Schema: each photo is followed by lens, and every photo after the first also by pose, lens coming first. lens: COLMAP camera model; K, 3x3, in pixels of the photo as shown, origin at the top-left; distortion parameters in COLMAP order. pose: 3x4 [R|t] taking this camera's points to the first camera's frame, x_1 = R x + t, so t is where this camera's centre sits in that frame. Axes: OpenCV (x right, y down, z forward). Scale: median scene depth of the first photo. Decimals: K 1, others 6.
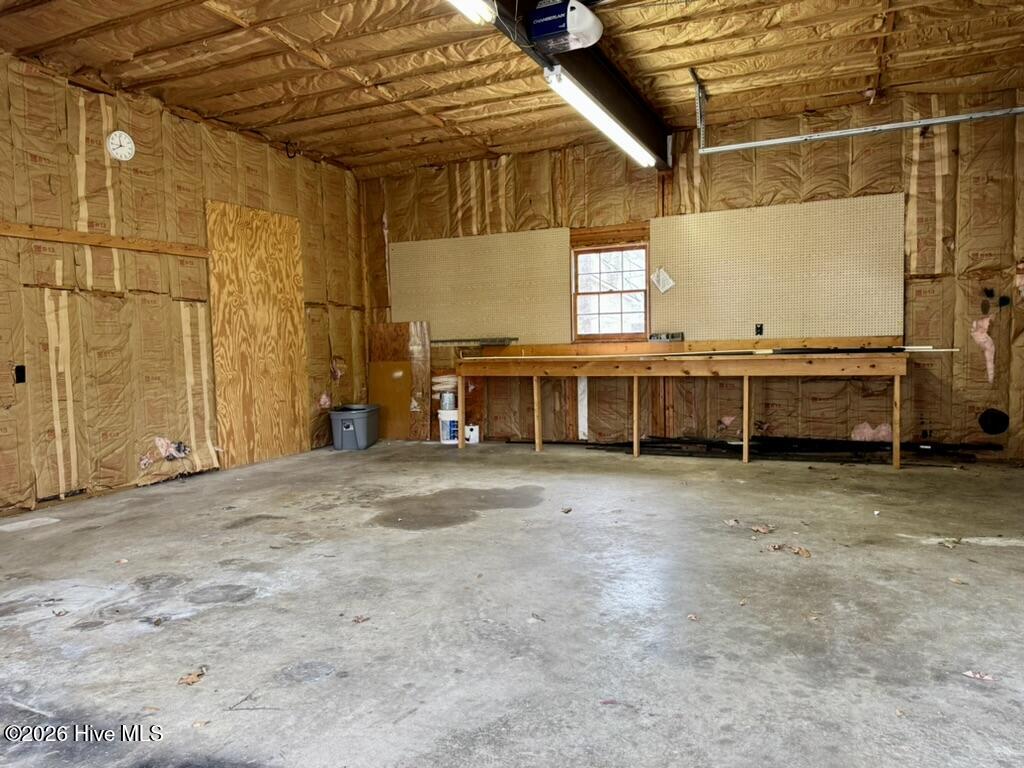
lens RADIAL K [[722.2, 0, 510.7], [0, 722.2, 385.0], [0, 0, 1]] dist [0.073965, -0.093017]
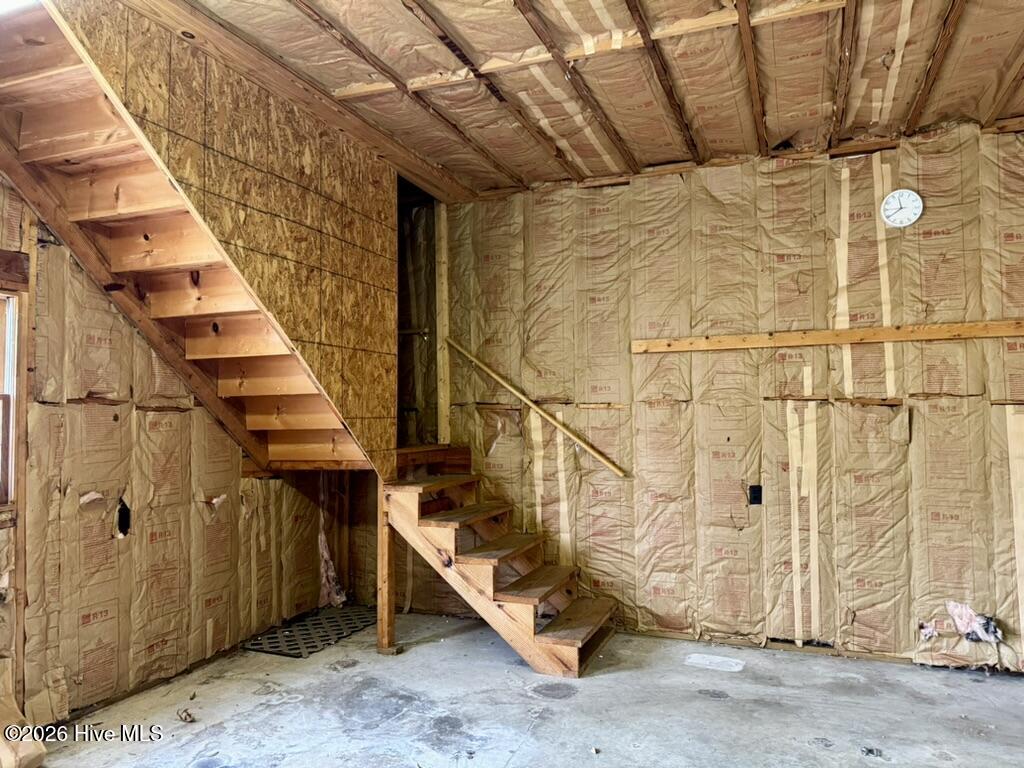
lens RADIAL K [[722.2, 0, 514.9], [0, 722.2, 380.9], [0, 0, 1]] dist [0.073965, -0.093017]
pose [[0.046056, -0.019354, -0.998751, 0.224039], [-0.050312, 0.998498, -0.021669, -0.114791], [0.997671, 0.051247, 0.045013, 0.601740]]
